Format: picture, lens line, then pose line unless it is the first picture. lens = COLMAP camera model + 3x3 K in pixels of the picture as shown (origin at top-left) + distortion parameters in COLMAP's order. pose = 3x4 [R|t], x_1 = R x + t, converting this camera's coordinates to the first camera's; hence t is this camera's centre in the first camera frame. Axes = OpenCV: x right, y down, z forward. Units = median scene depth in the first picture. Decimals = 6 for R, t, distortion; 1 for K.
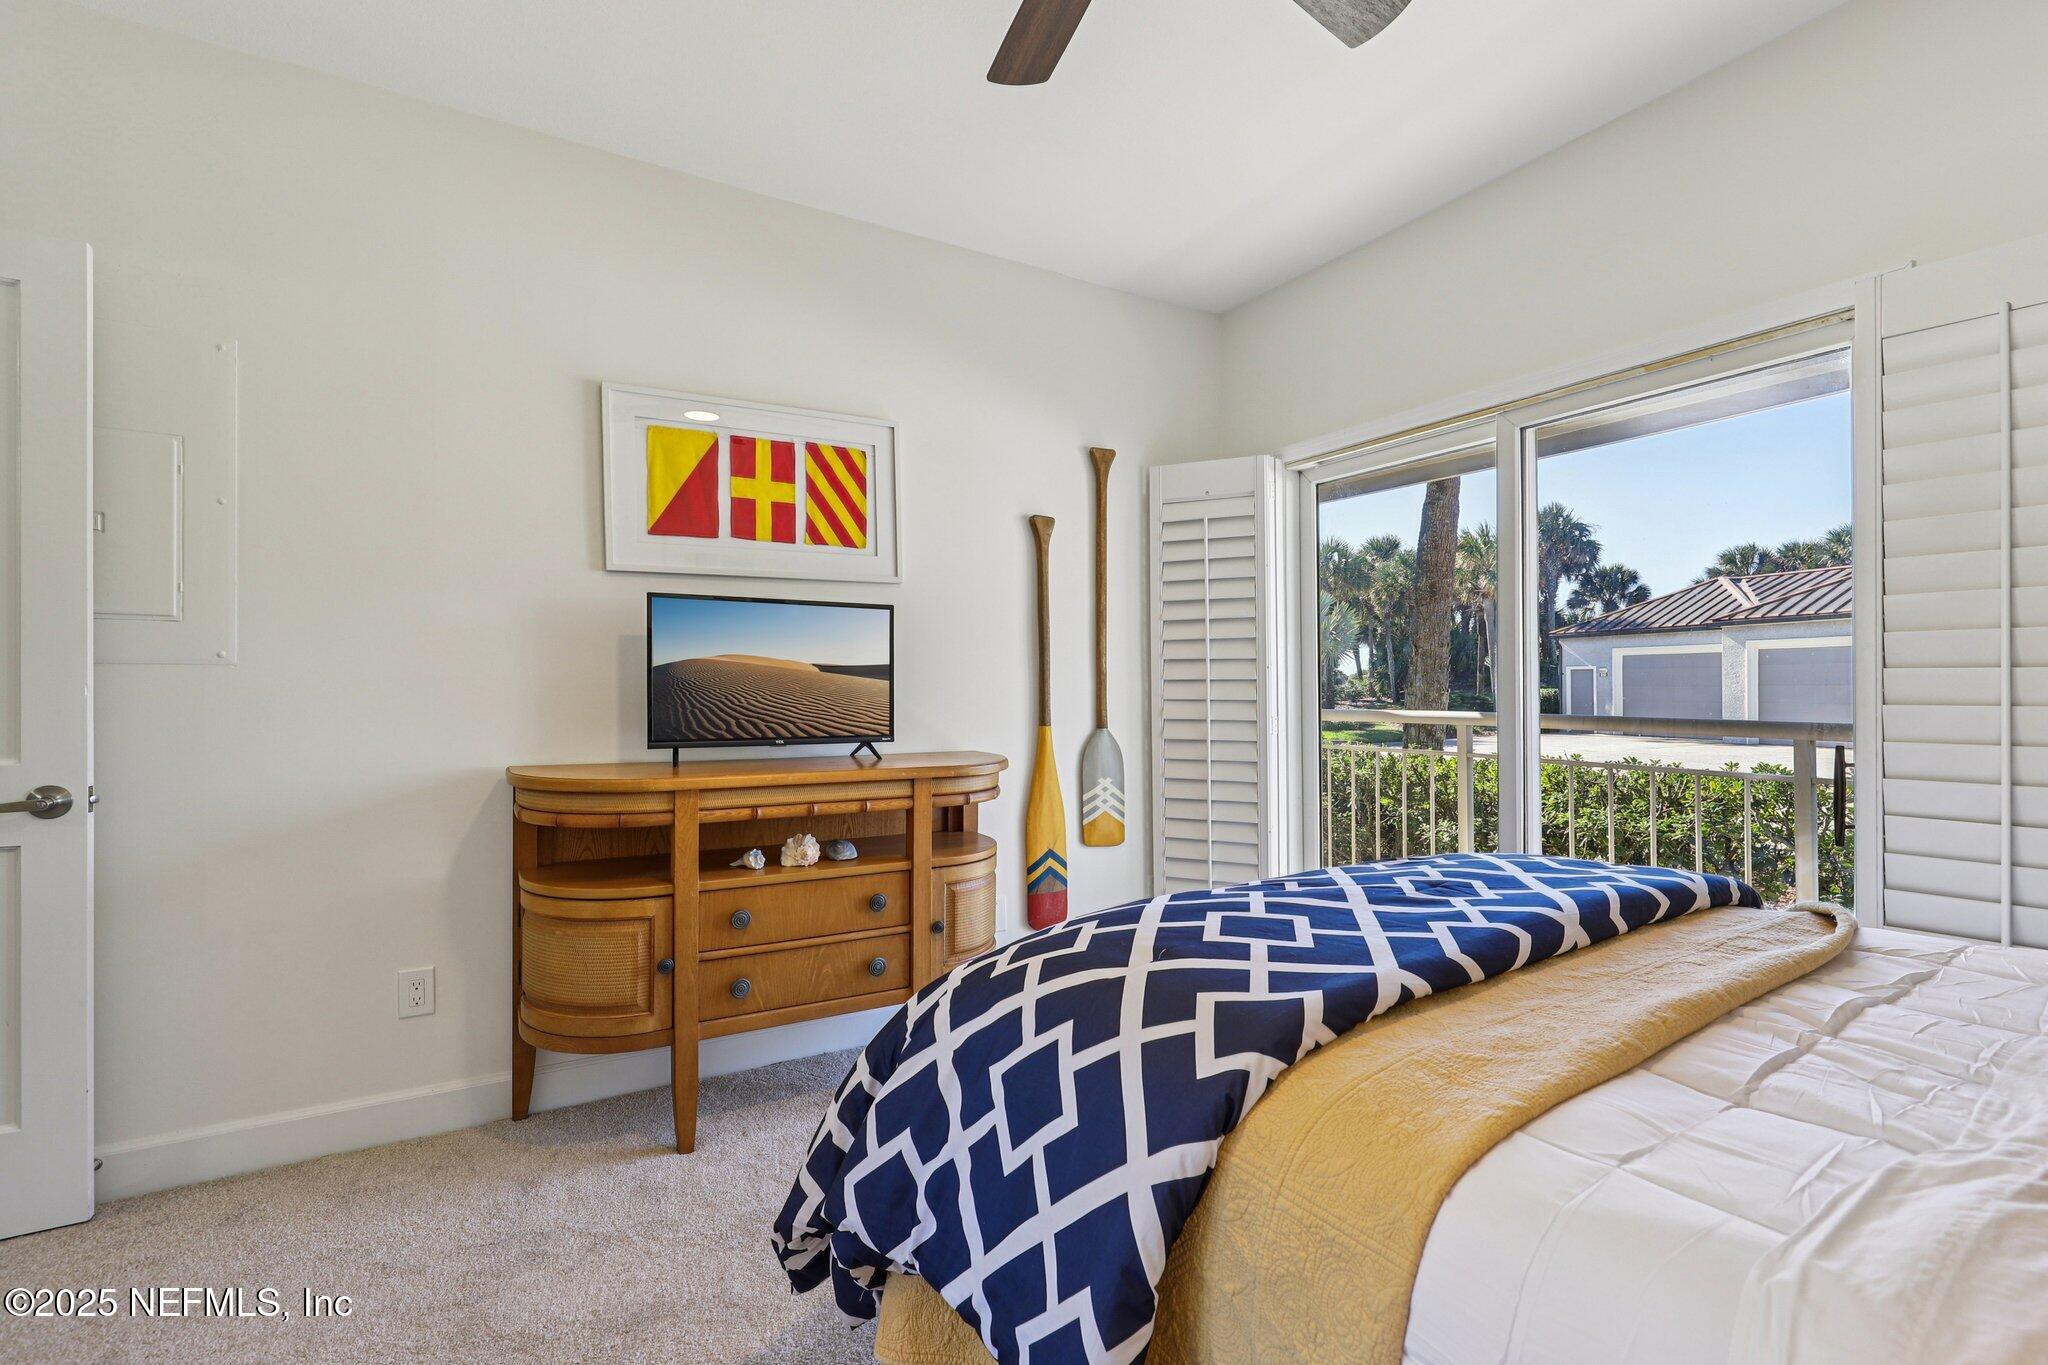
lens RADIAL K [[934.0, 0, 1032.1], [0, 934.0, 680.6], [0, 0, 1]] dist [-0.001315, 0.000987]
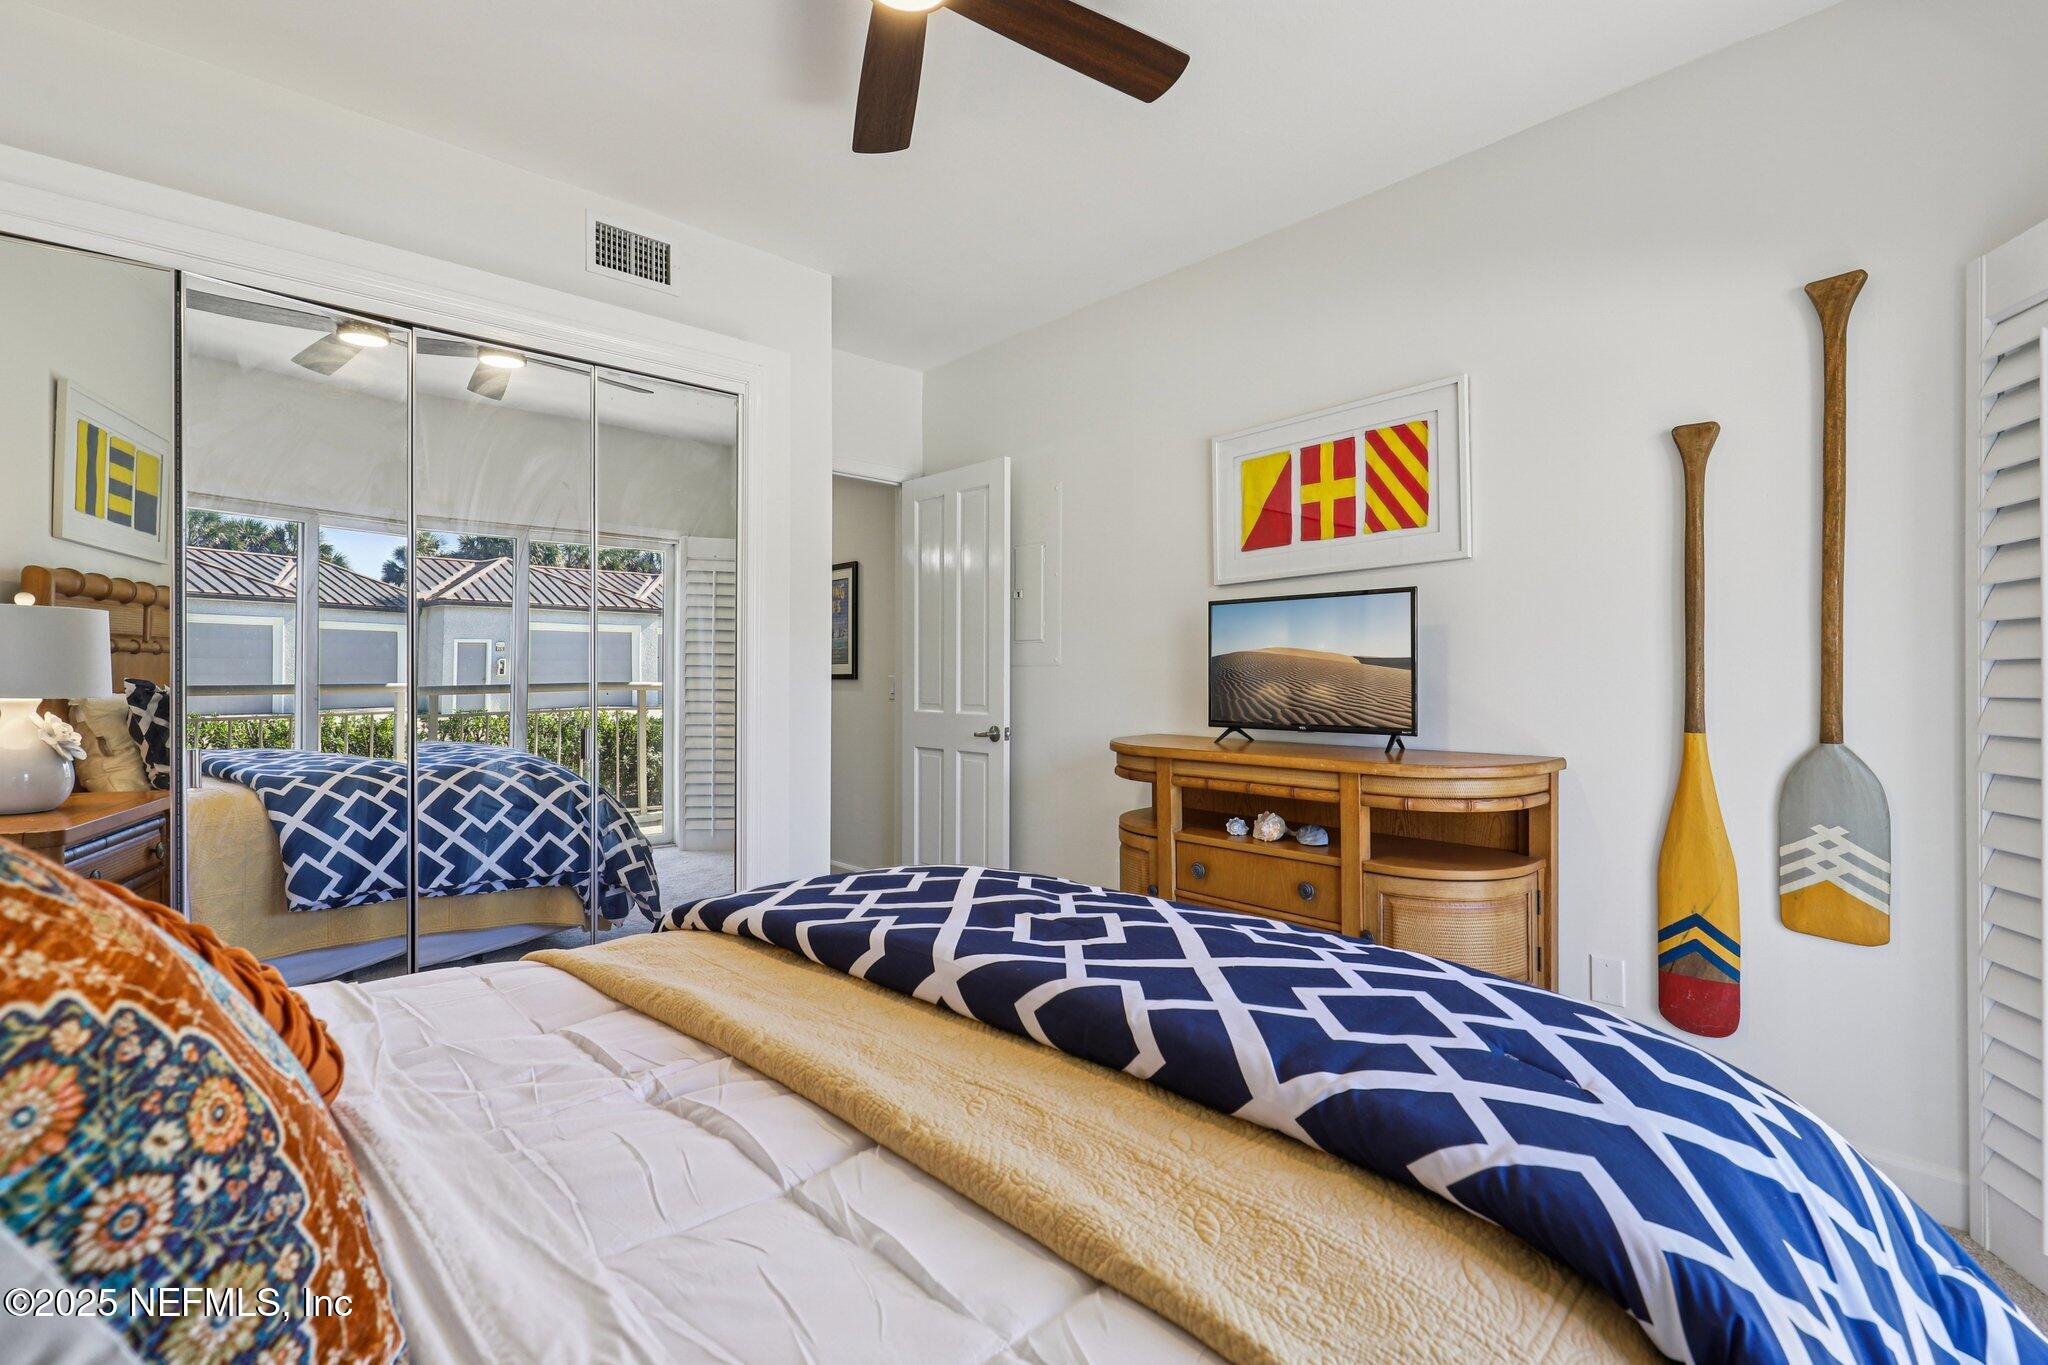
lens RADIAL K [[934.0, 0, 1033.9], [0, 934.0, 684.2], [0, 0, 1]] dist [-0.001315, 0.000987]
pose [[0.203395, 0.005032, -0.979084, 0.673780], [0.010508, 0.999918, 0.007322, 0.003709], [0.979040, -0.011777, 0.203325, 0.452314]]
